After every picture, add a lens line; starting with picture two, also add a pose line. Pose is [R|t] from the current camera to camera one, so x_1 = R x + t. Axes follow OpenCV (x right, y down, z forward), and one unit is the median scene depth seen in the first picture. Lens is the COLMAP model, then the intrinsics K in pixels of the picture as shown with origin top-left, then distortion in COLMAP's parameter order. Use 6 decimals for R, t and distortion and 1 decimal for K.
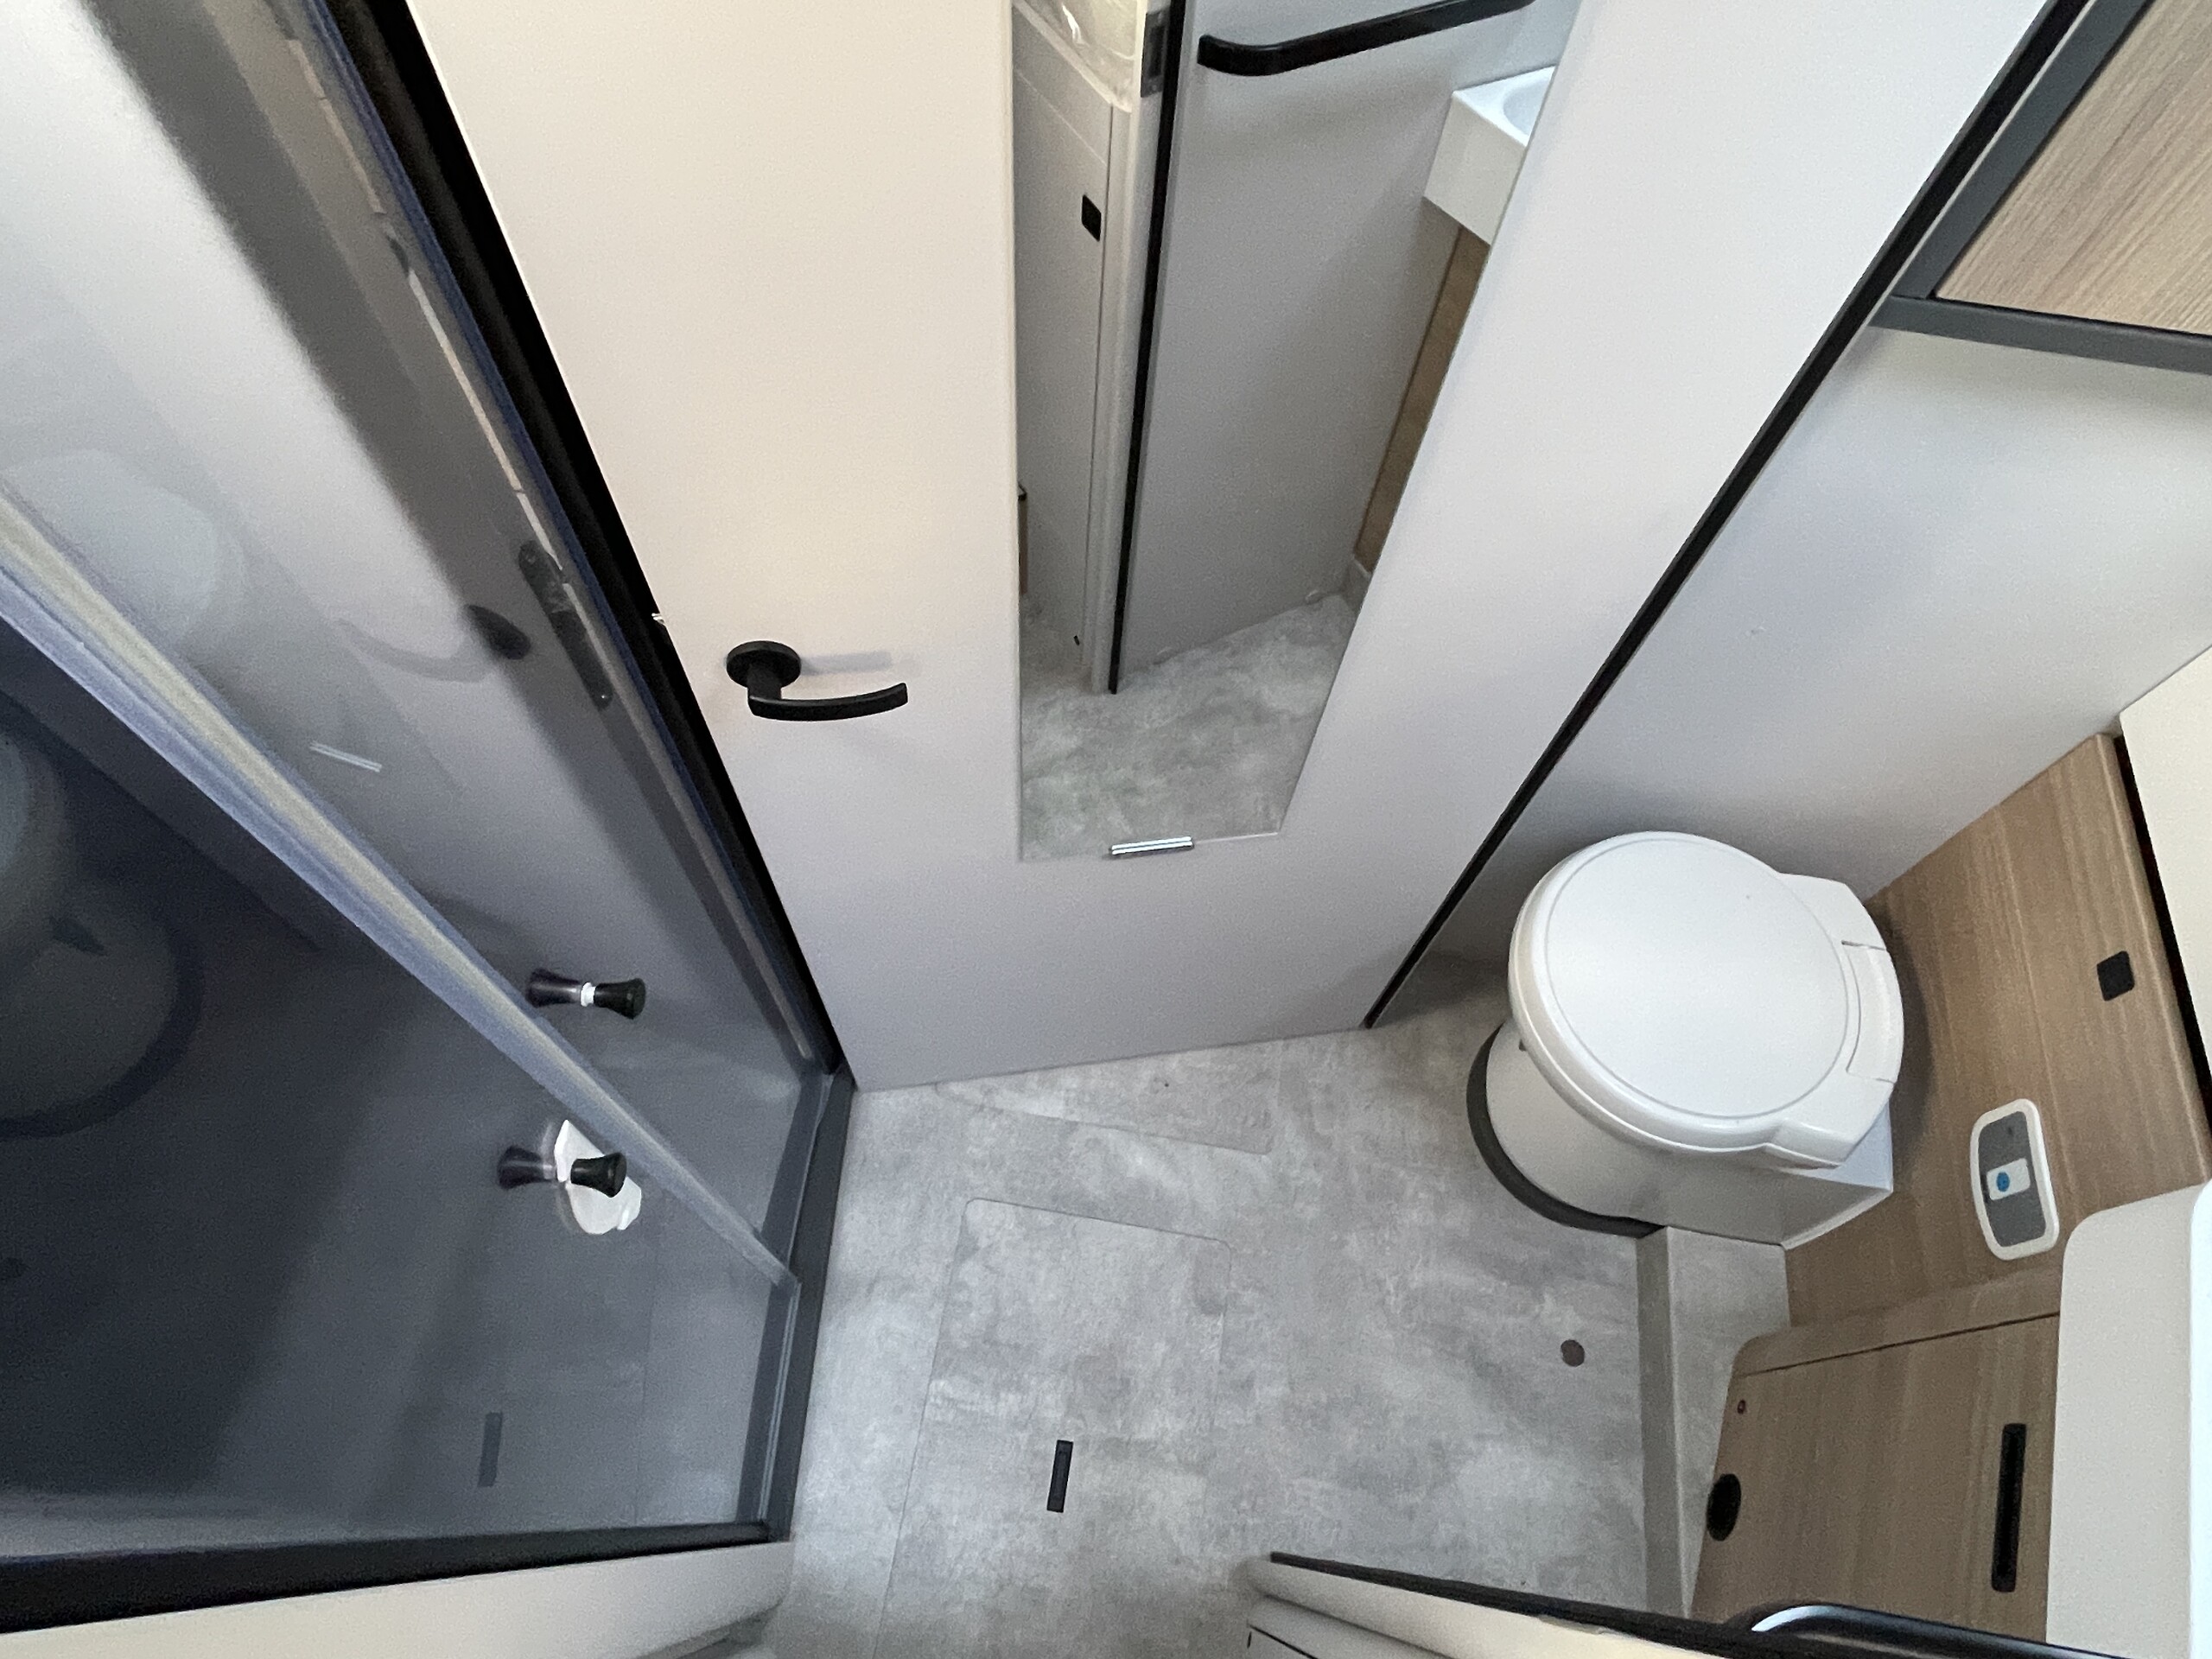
lens RADIAL K [[1303.9, 0, 1113.9], [0, 1303.9, 836.0], [0, 0, 1]] dist [-0.016639, 0.011293]
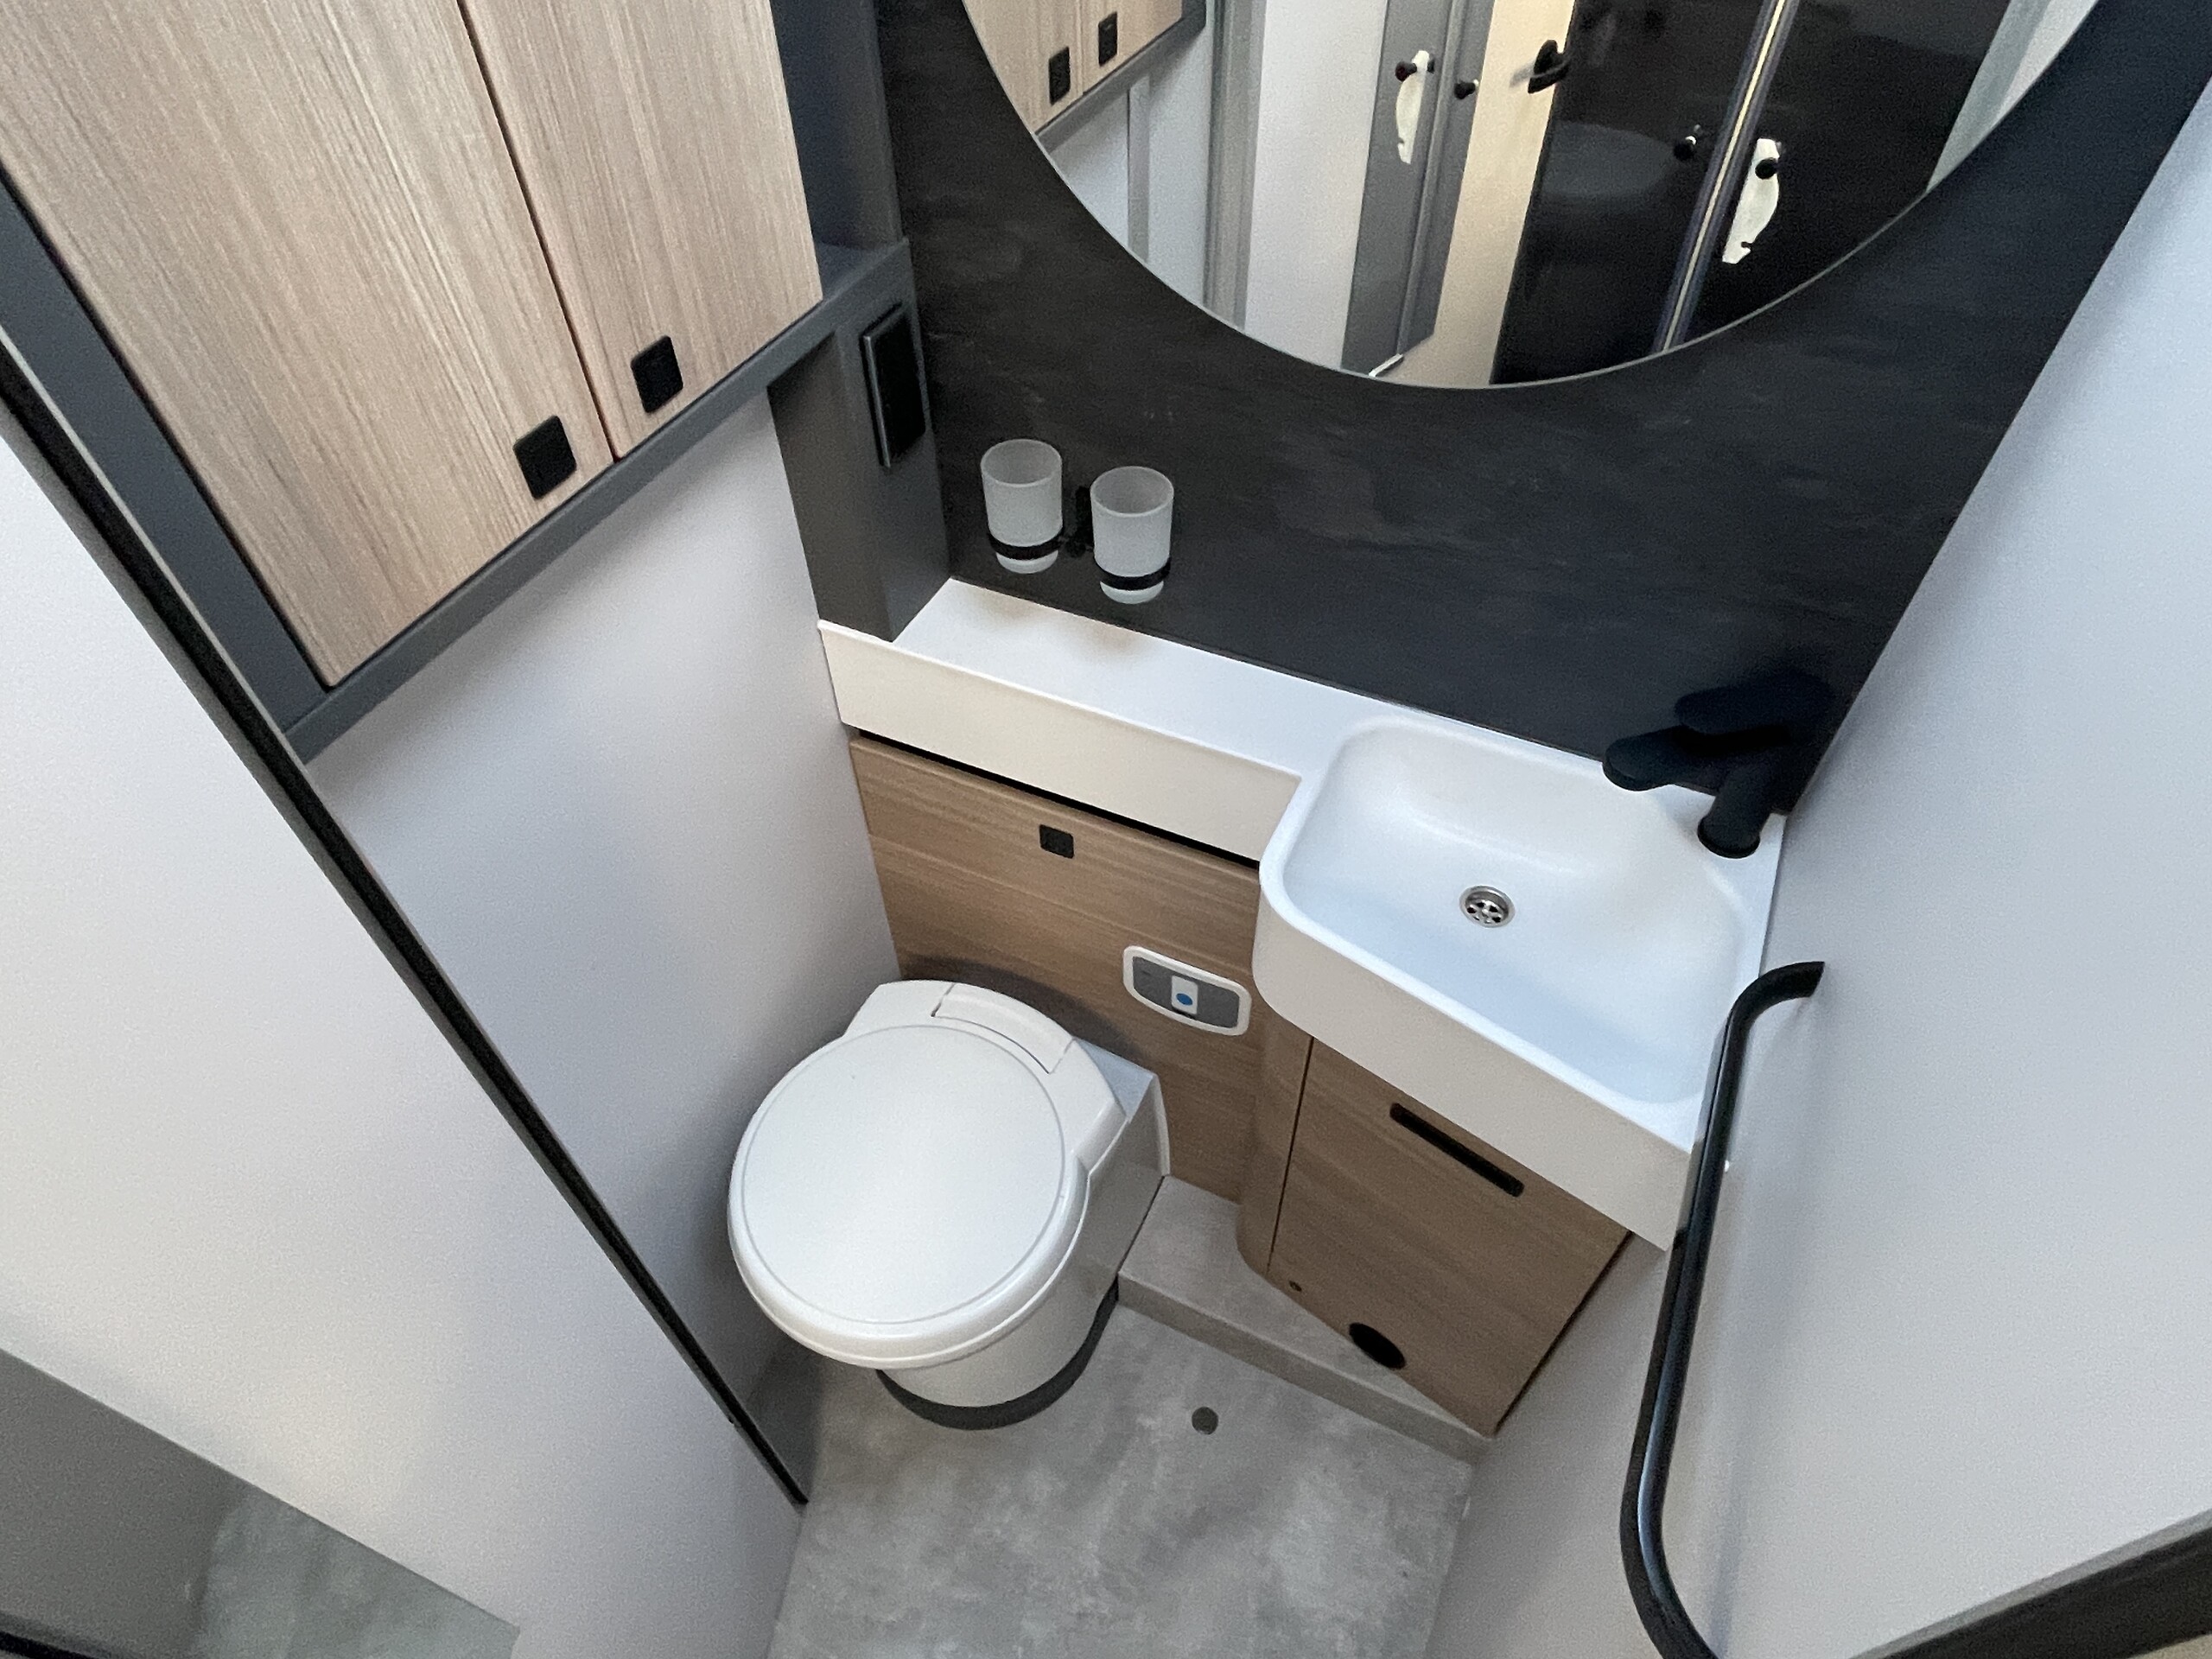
lens RADIAL K [[1303.9, 0, 1113.9], [0, 1303.9, 836.0], [0, 0, 1]] dist [-0.016639, 0.011293]
pose [[0.276860, -0.749008, 0.601943, 0.088877], [0.868391, 0.463222, 0.176984, -0.035612], [-0.411396, 0.473722, 0.778679, 0.082202]]
